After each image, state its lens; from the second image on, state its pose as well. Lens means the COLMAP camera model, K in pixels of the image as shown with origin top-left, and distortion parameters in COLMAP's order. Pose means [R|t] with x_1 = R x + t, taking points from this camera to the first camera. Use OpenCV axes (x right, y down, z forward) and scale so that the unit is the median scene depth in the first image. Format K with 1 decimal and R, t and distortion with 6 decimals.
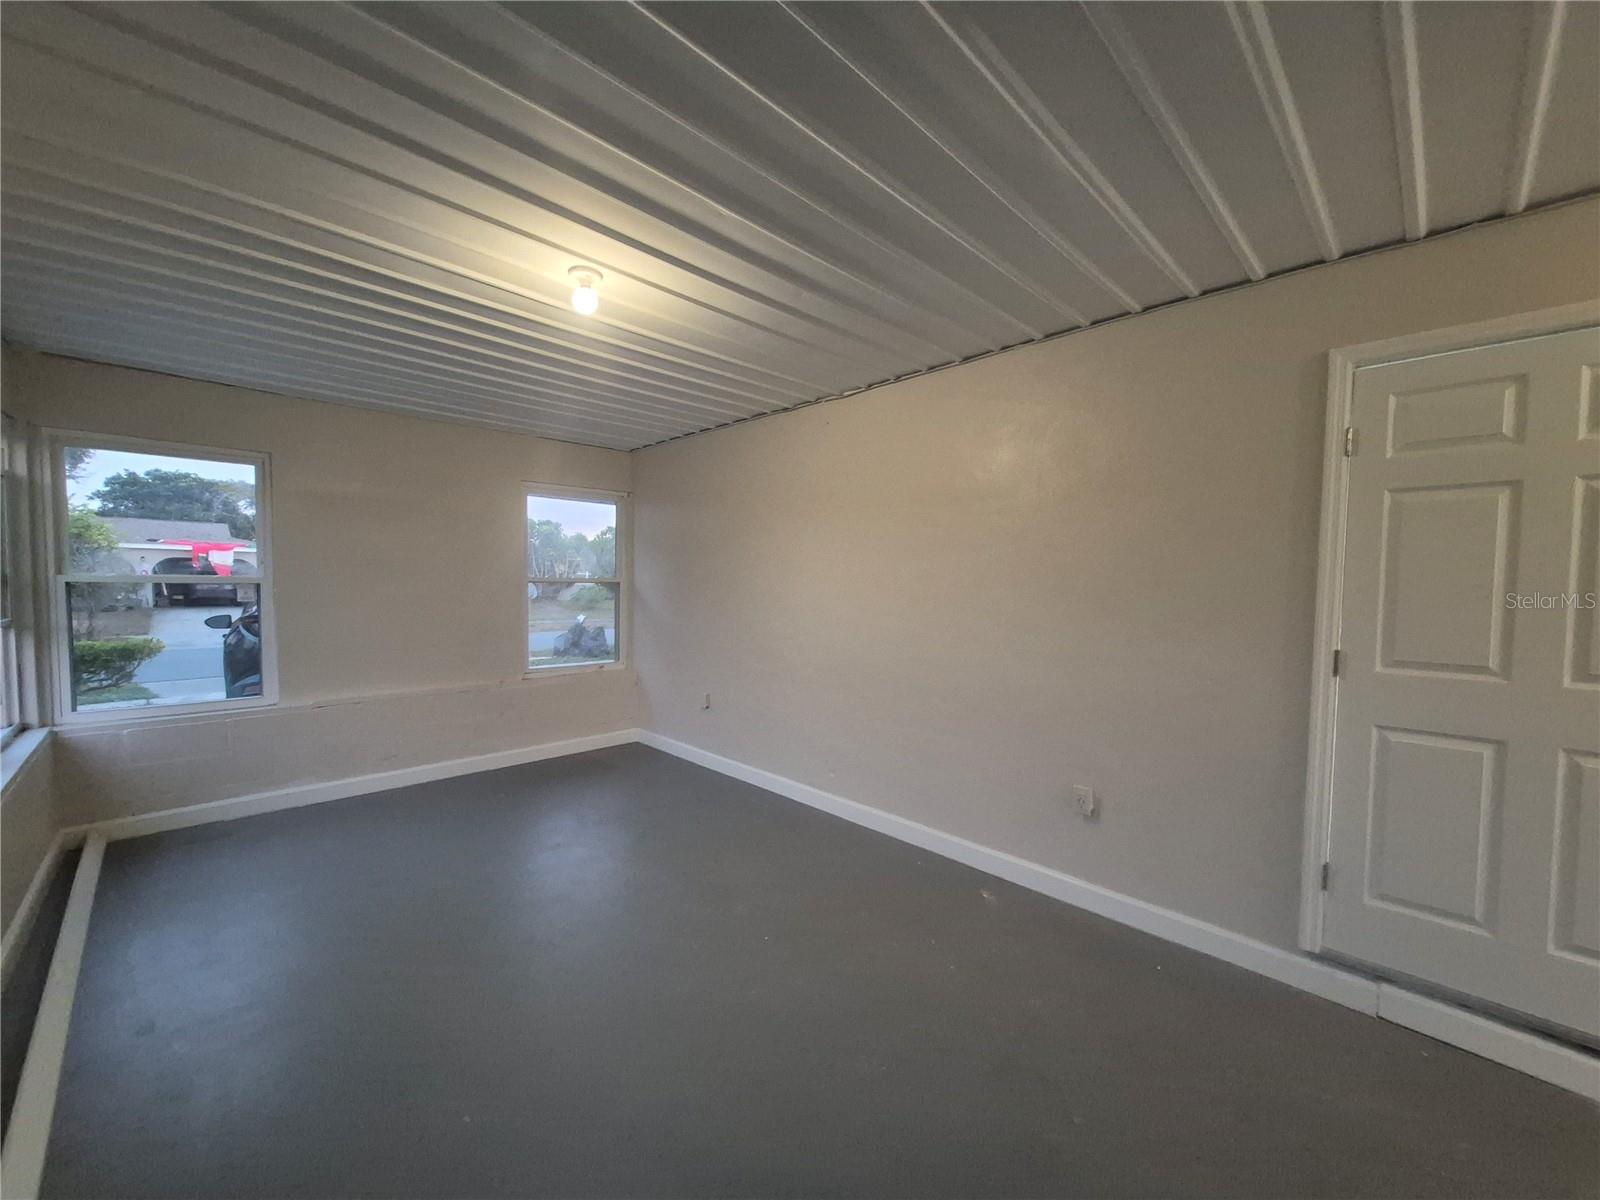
lens RADIAL K [[630.7, 0, 800.0], [0, 630.7, 600.0], [0, 0, 1]] dist [0.002472, 0.000022]
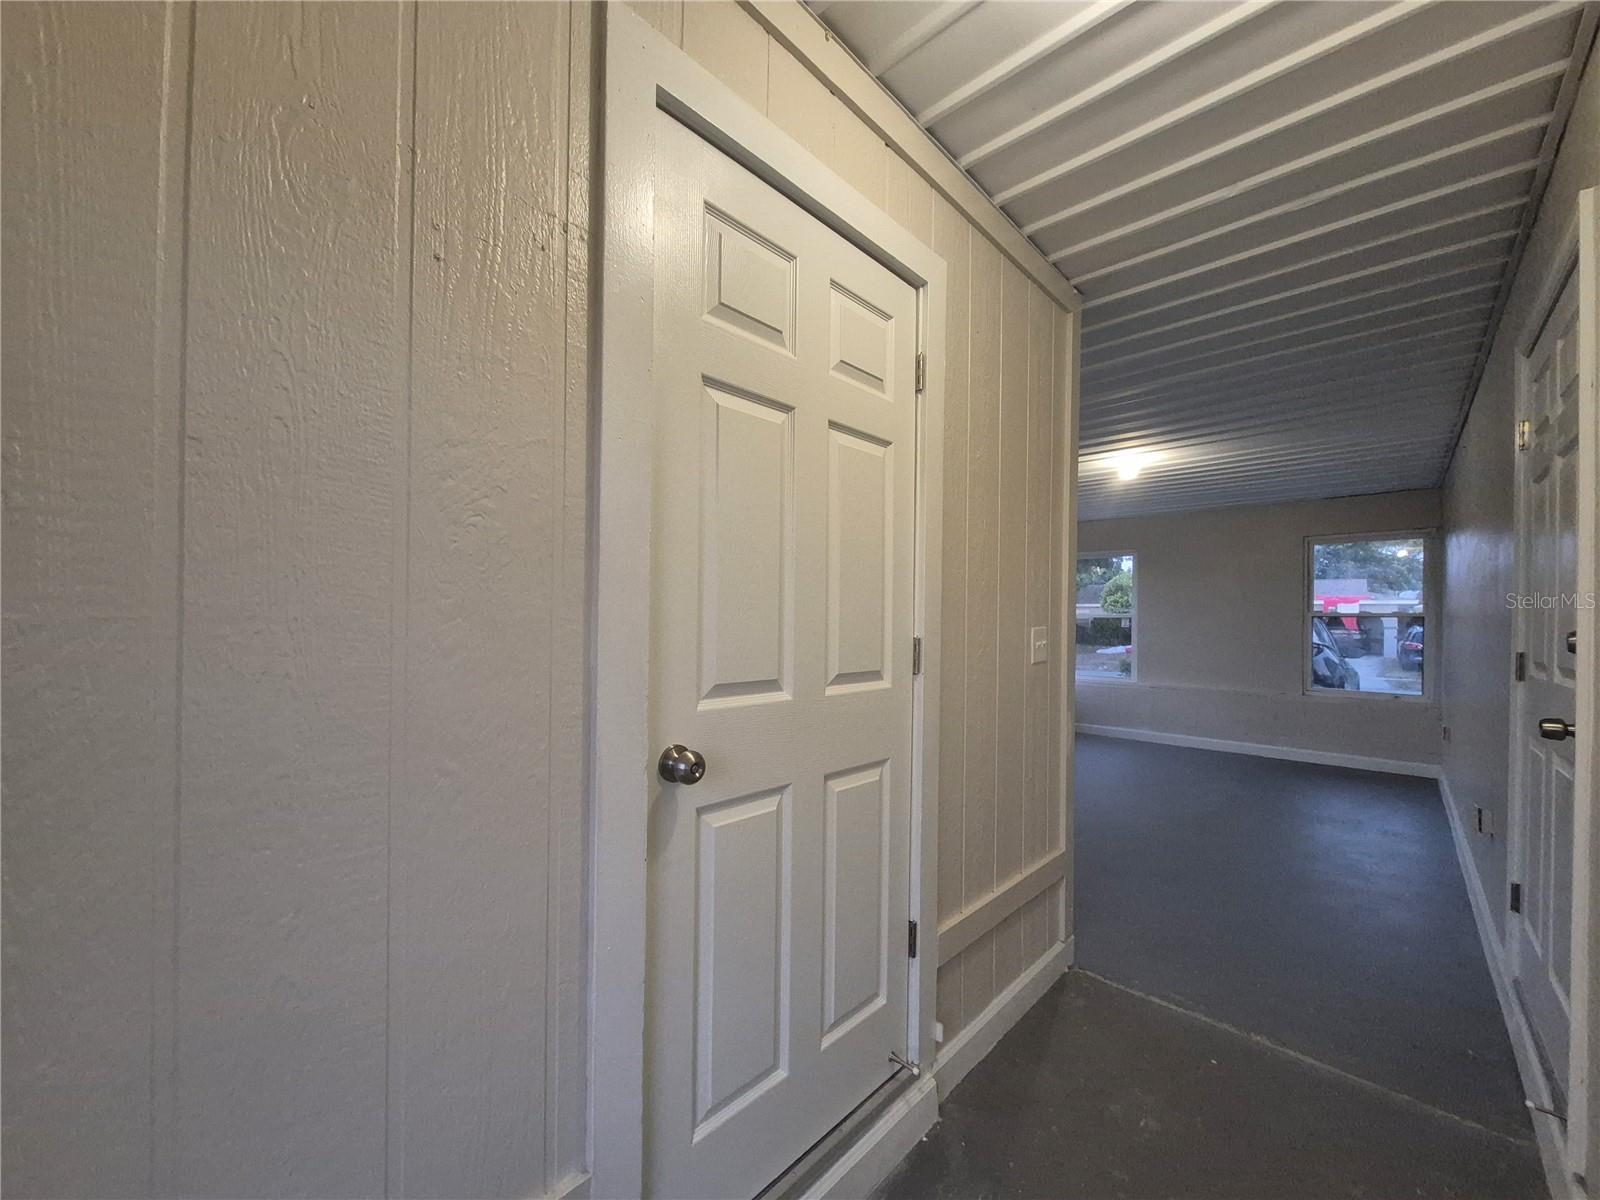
lens RADIAL K [[630.7, 0, 800.0], [0, 630.7, 600.0], [0, 0, 1]] dist [0.002472, 0.000022]
pose [[0.046015, -0.039670, -0.998153, 1.047169], [-0.046647, 0.998036, -0.041816, 0.049655], [0.997851, 0.048485, 0.044074, -0.072944]]
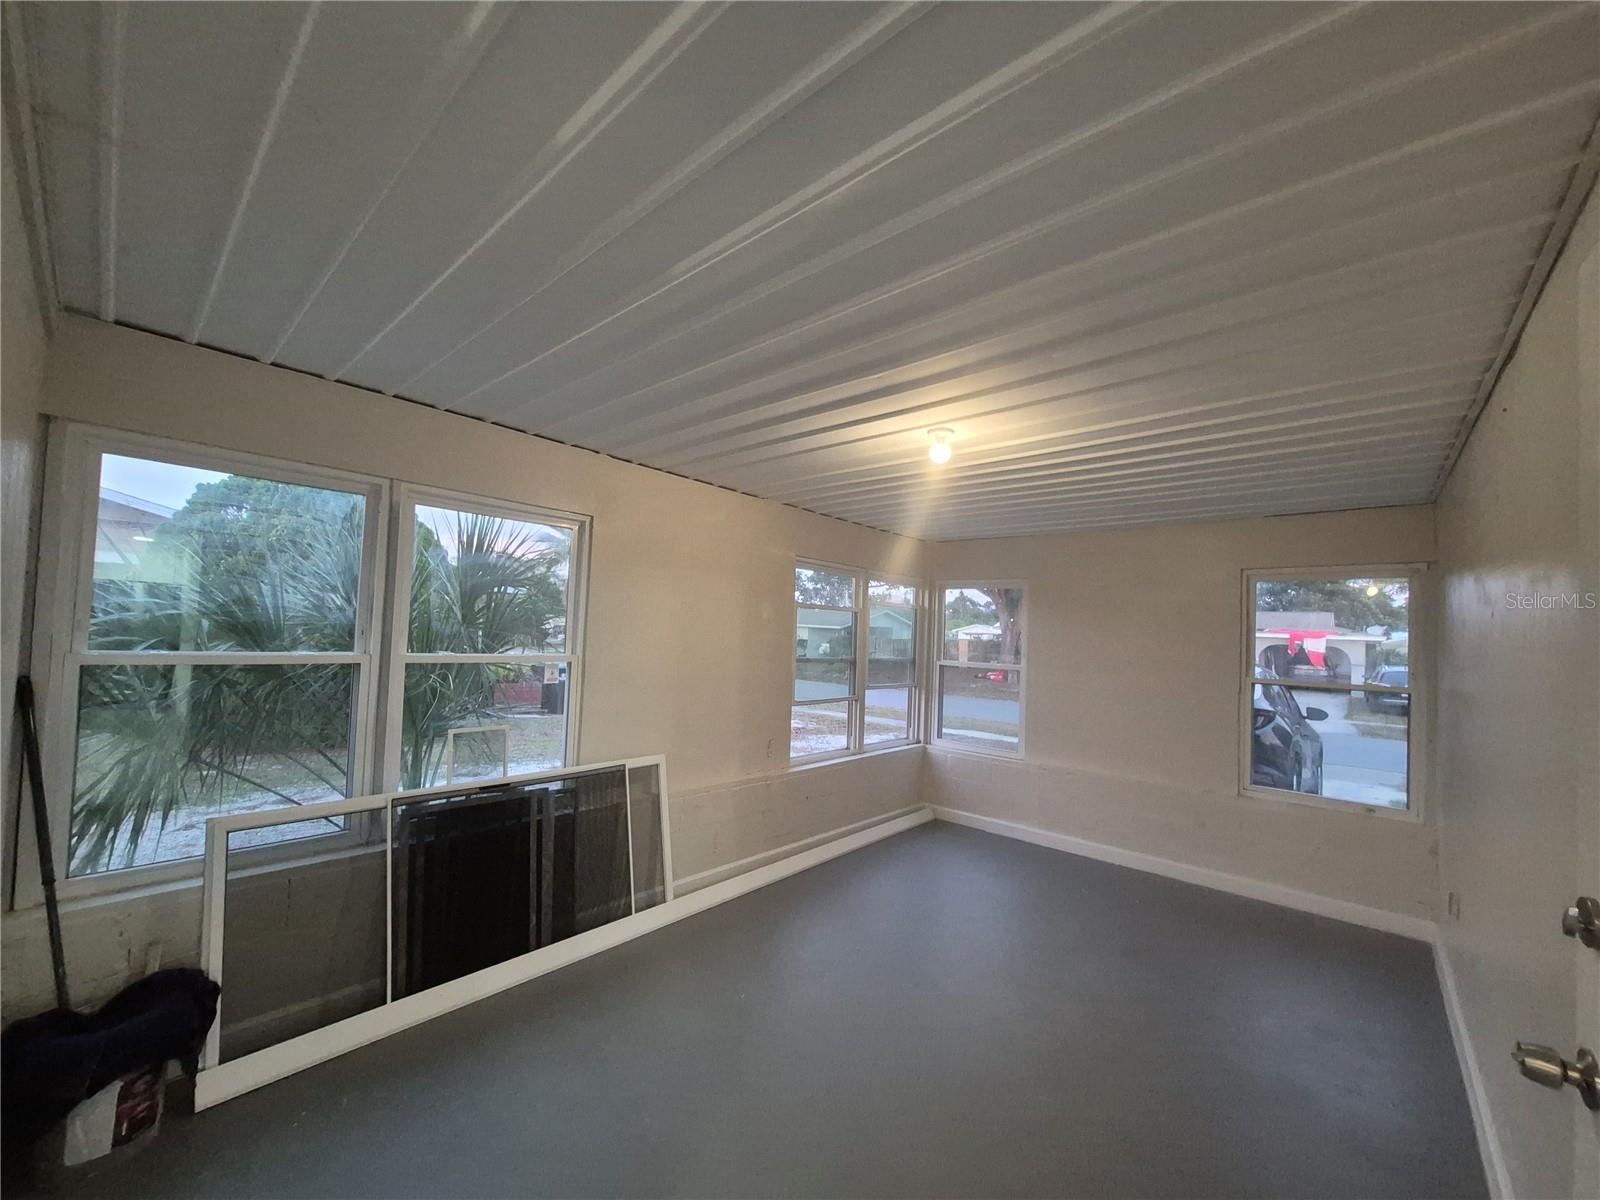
lens RADIAL K [[619.7, 0, 796.1], [0, 619.7, 600.7], [0, 0, 1]] dist [0.008988, 0.000048]
pose [[0.066328, -0.064198, -0.995730, 0.544540], [-0.071139, 0.995084, -0.068895, -0.054222], [0.995259, 0.075405, 0.061435, 0.435231]]
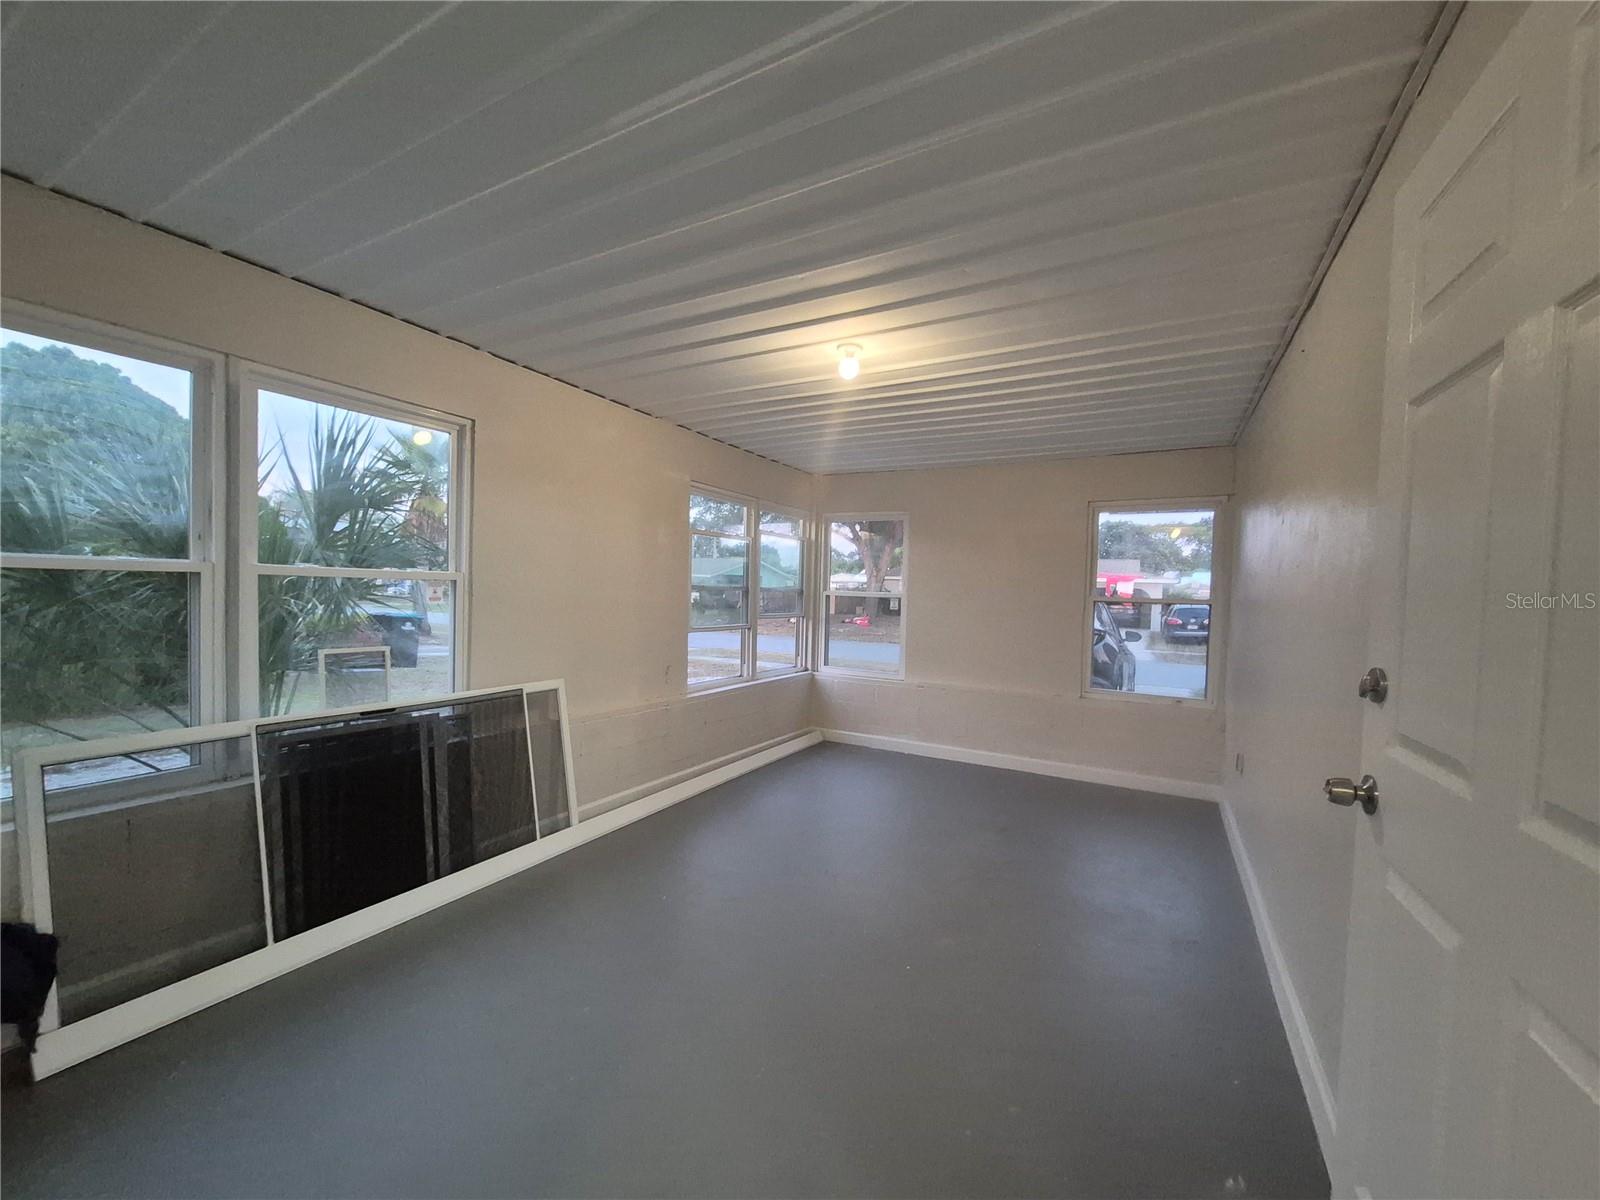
lens RADIAL K [[630.7, 0, 800.0], [0, 630.7, 600.0], [0, 0, 1]] dist [0.002472, 0.000022]
pose [[0.282570, 0.008256, -0.959211, 0.553660], [-0.054483, 0.998487, -0.007456, 0.001942], [0.957698, 0.054368, 0.282593, 0.375129]]
